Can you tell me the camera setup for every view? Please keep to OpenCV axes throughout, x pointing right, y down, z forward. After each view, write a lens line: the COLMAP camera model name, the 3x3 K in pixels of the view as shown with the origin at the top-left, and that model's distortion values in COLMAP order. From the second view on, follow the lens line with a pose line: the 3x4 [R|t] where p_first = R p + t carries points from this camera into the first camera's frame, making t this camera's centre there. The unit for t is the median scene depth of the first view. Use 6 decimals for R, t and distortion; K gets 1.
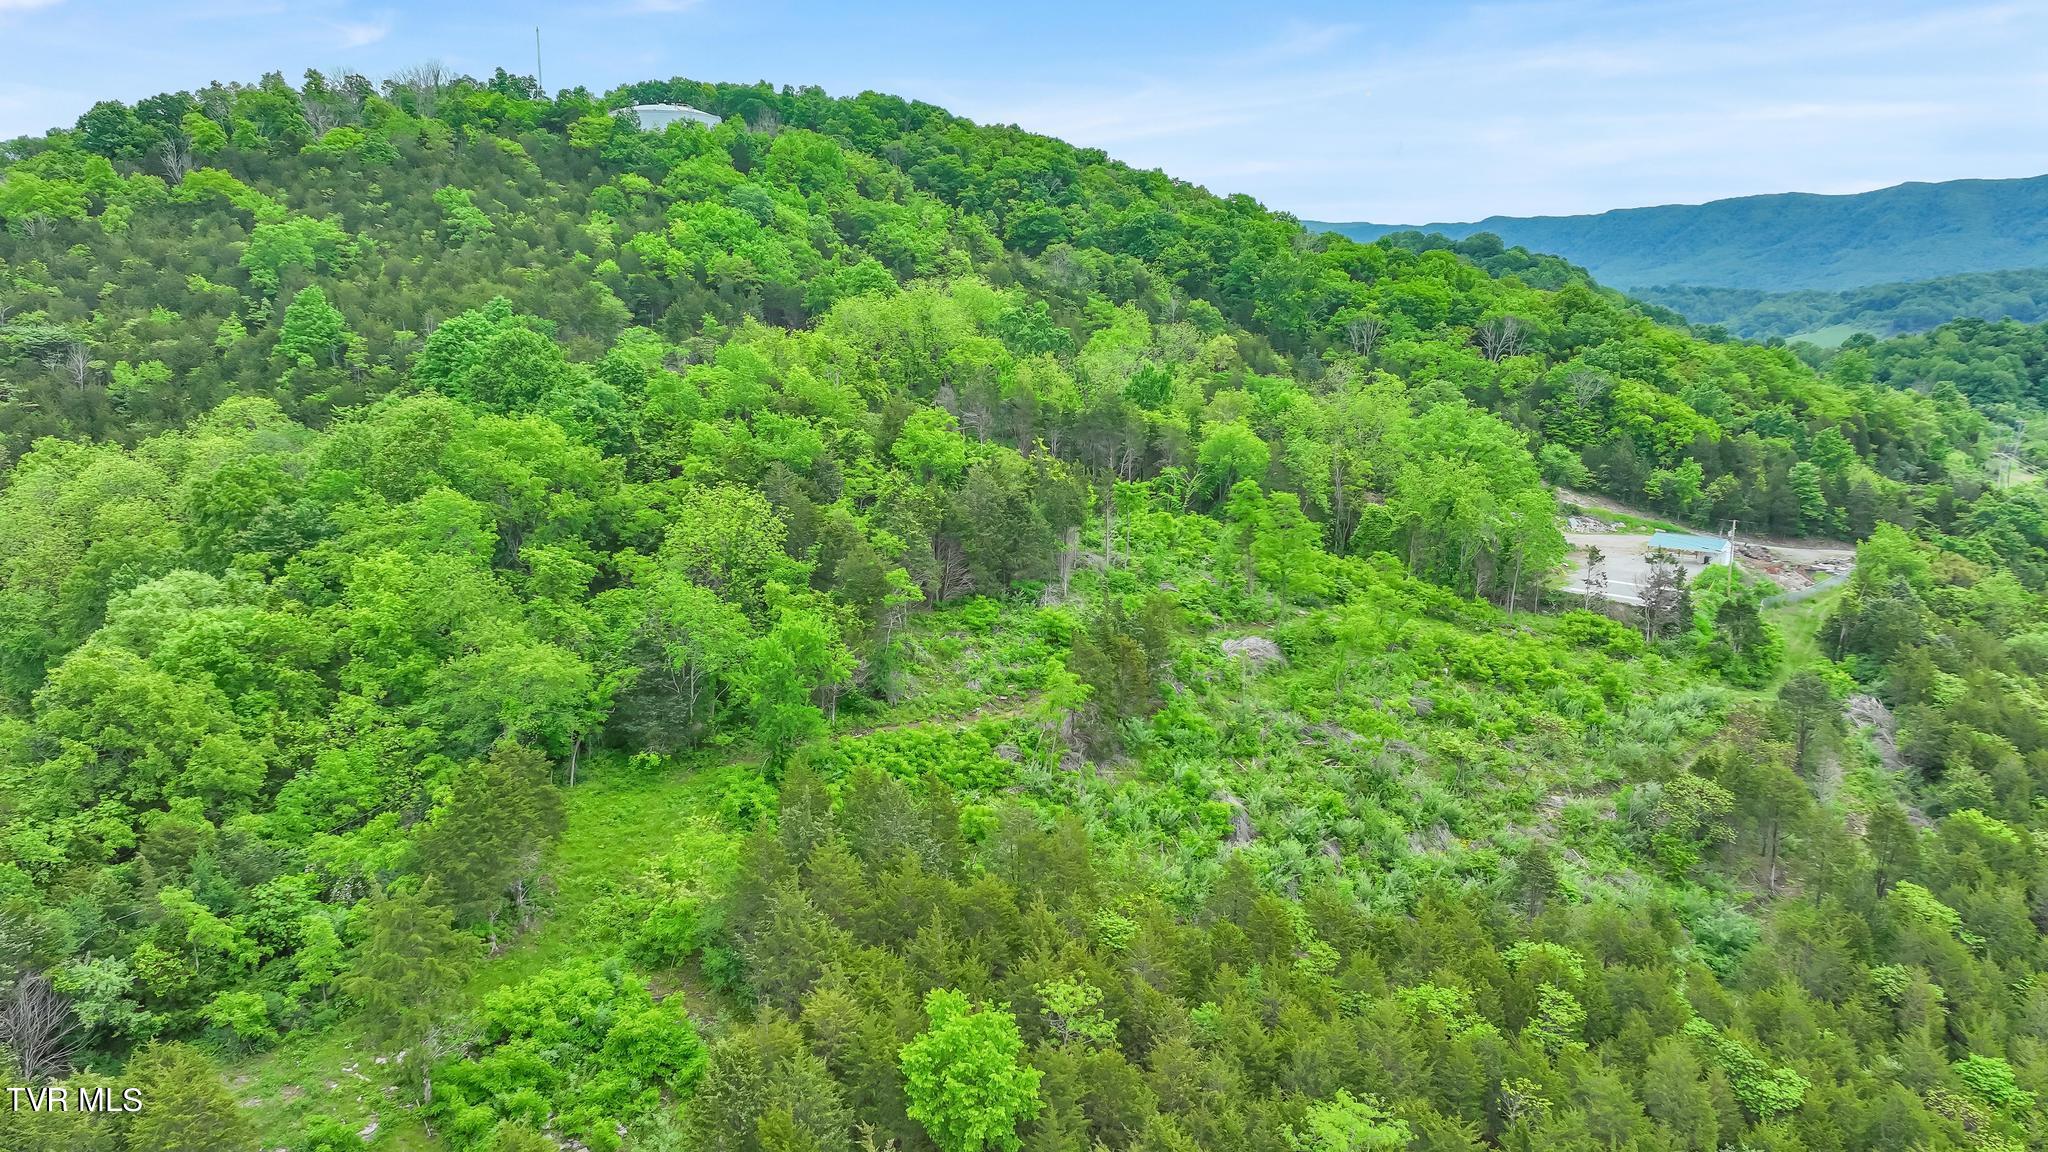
lens RADIAL K [[1444.6, 0, 1027.5], [0, 1444.6, 576.2], [0, 0, 1]] dist [0.000892, 0.014780]
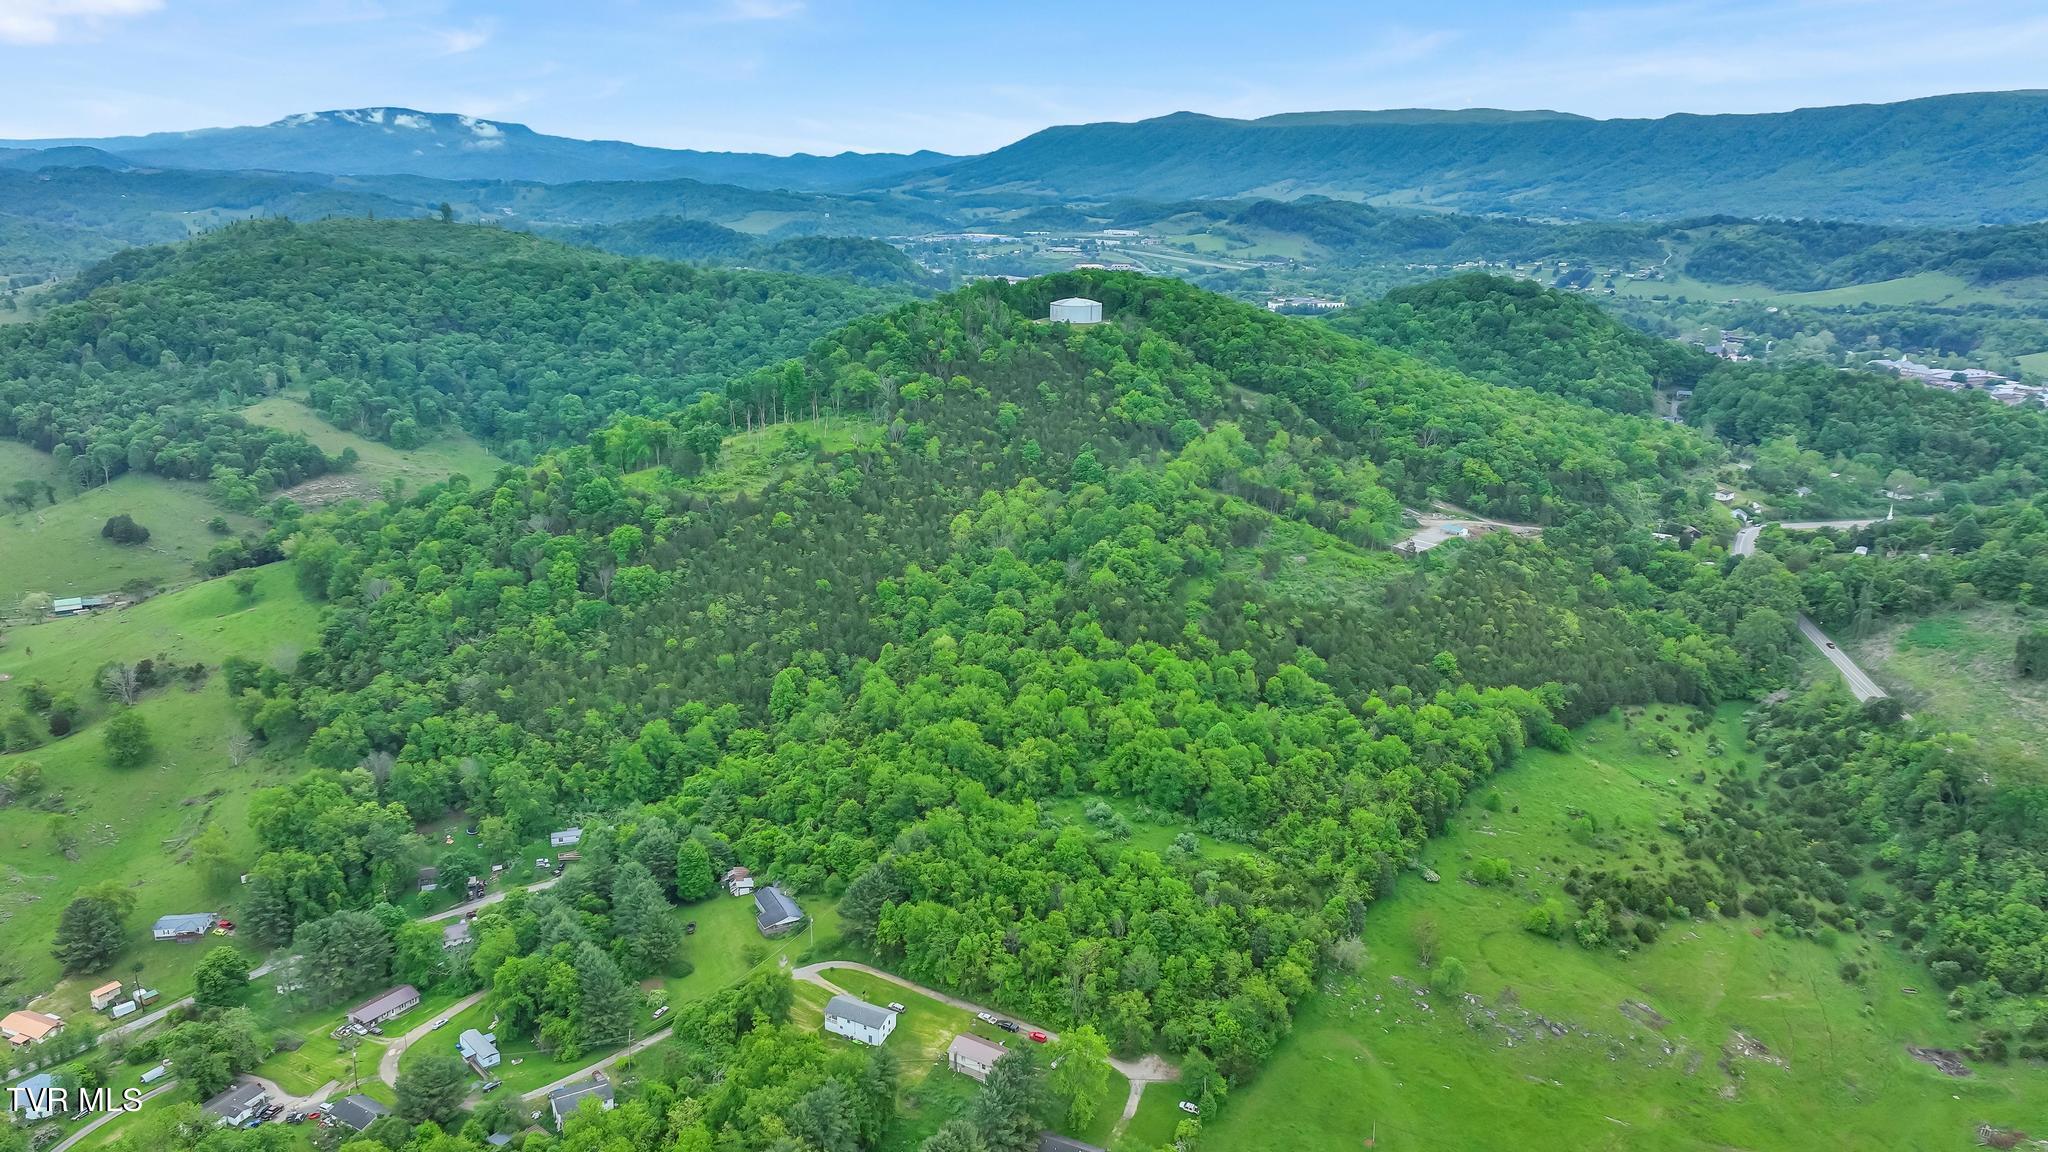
lens RADIAL K [[1444.6, 0, 1023.6], [0, 1444.6, 578.8], [0, 0, 1]] dist [0.000892, 0.014780]
pose [[0.993178, 0.035942, -0.110929, -0.096218], [-0.026038, 0.995649, 0.089471, -0.127480], [0.113663, -0.085972, 0.989793, -1.692196]]
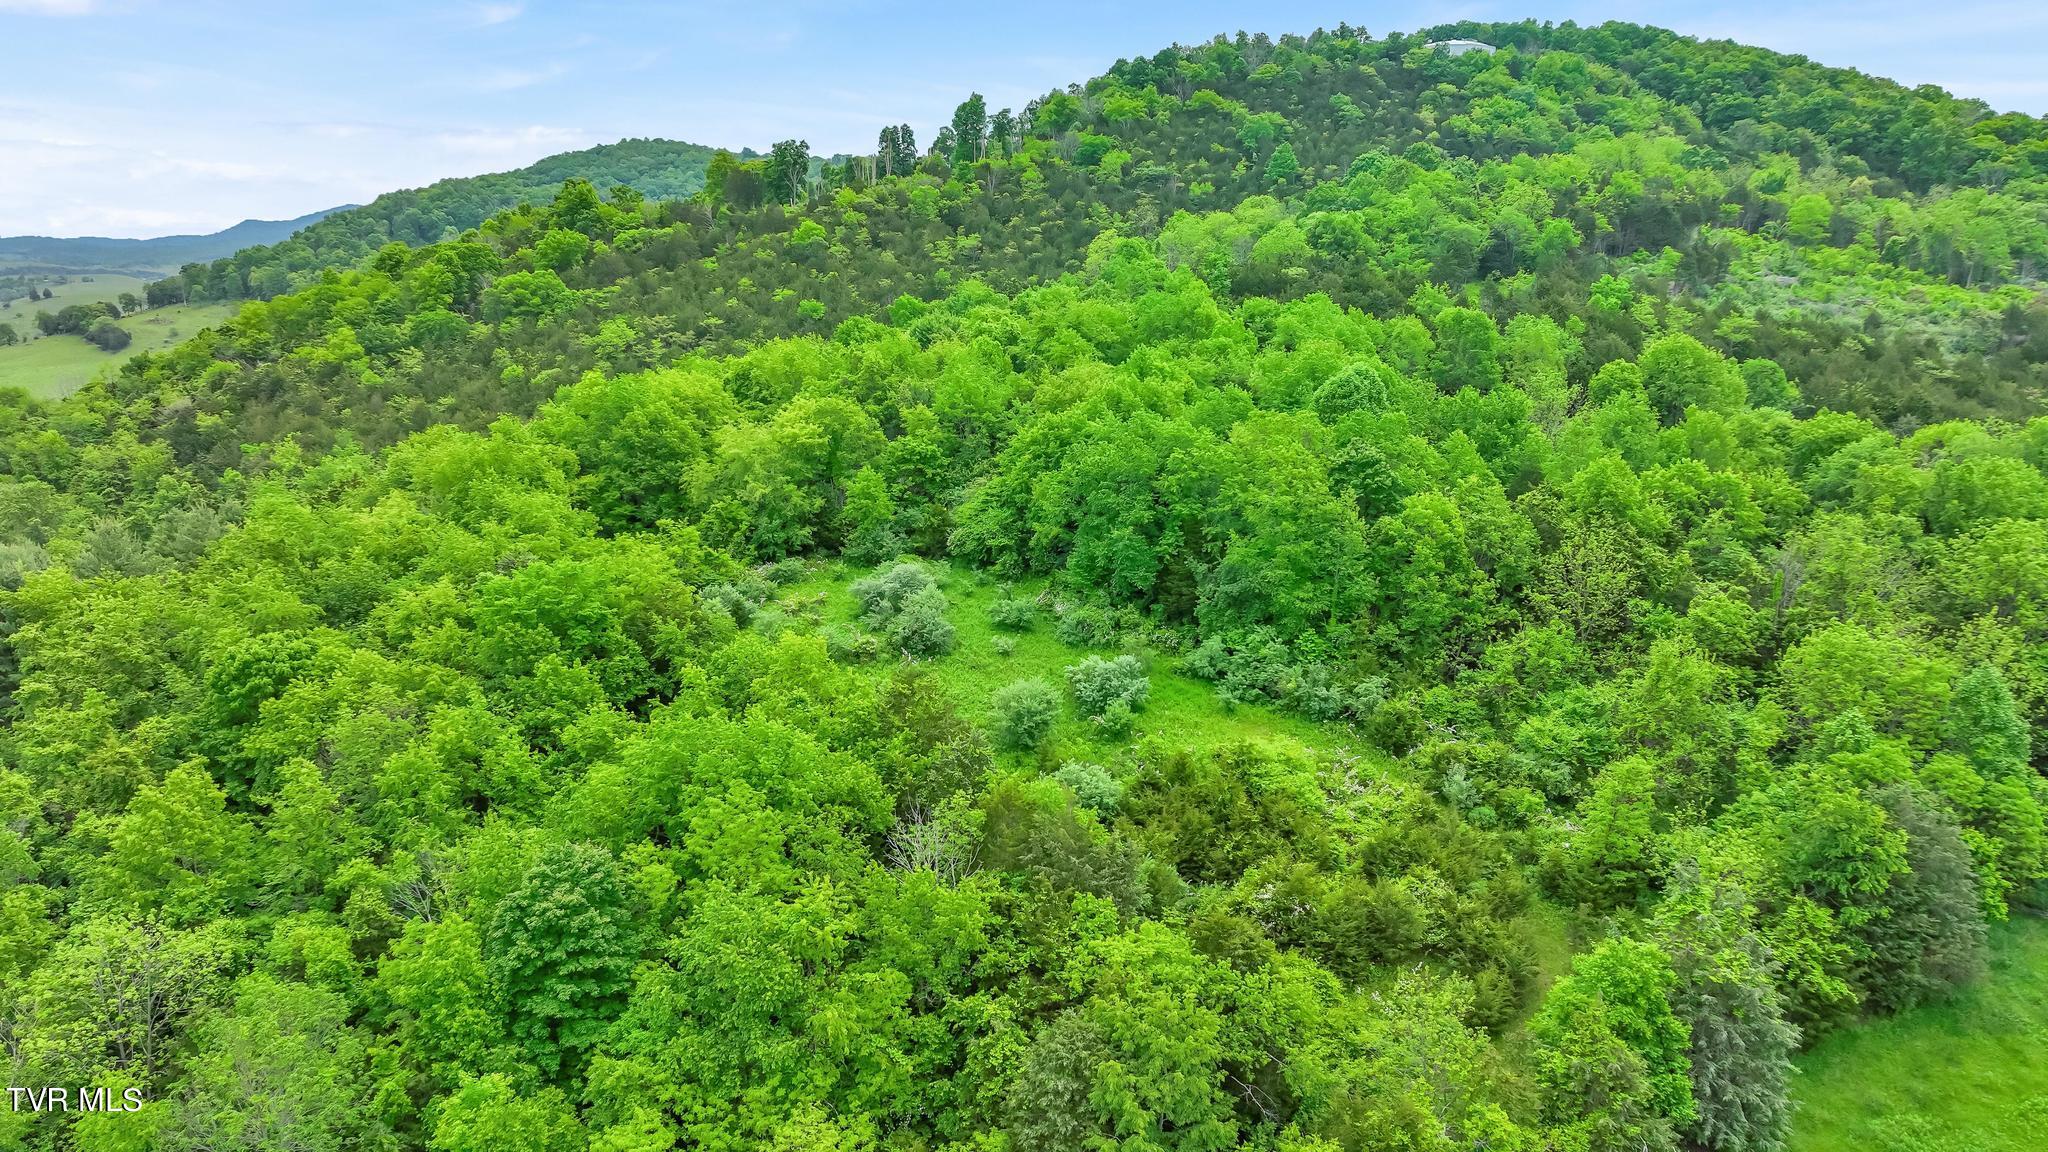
lens RADIAL K [[1444.6, 0, 1021.3], [0, 1444.6, 575.9], [0, 0, 1]] dist [0.000892, 0.014780]
pose [[0.890936, 0.103251, -0.442235, 0.067209], [-0.089864, 0.994638, 0.051181, 0.215497], [0.445148, -0.005858, 0.895438, -0.616210]]
